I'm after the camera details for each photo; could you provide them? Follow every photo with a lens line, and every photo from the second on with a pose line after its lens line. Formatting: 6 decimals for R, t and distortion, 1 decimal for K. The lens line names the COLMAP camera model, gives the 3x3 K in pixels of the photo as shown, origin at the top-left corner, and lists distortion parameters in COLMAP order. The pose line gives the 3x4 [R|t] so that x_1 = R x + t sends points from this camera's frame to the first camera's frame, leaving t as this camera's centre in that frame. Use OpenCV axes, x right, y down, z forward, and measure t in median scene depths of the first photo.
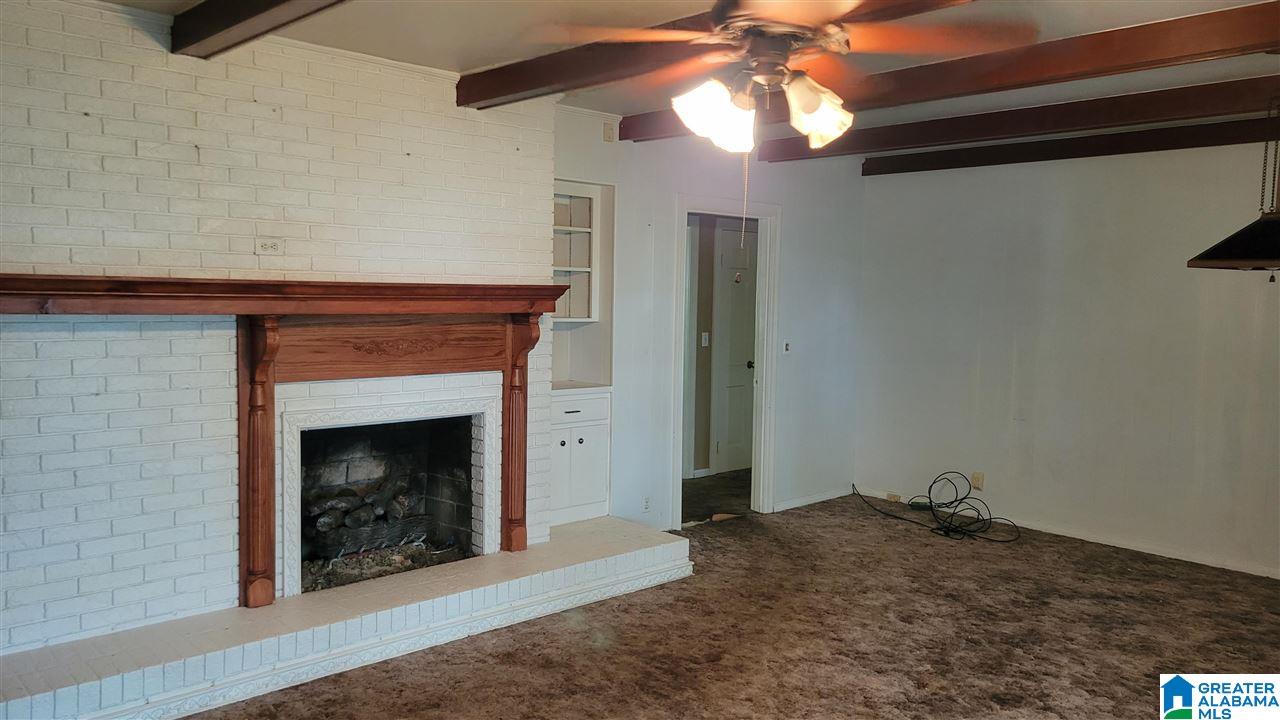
lens RADIAL K [[963.5, 0, 645.1], [0, 963.5, 356.3], [0, 0, 1]] dist [0.034476, -0.007684]
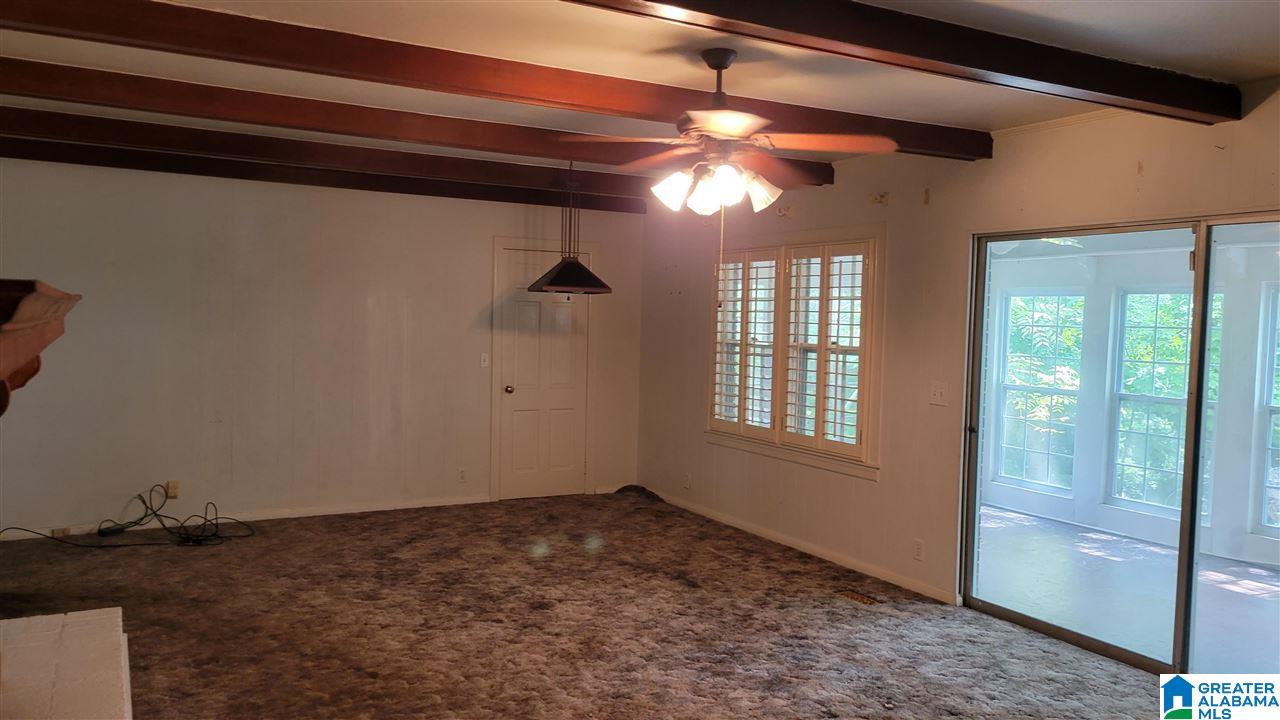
lens RADIAL K [[963.5, 0, 645.2], [0, 963.5, 364.5], [0, 0, 1]] dist [0.034476, -0.007684]
pose [[0.233386, -0.060522, 0.970499, -0.724149], [0.050592, 0.997465, 0.050037, -0.033291], [-0.971067, 0.037422, 0.235857, 0.440715]]
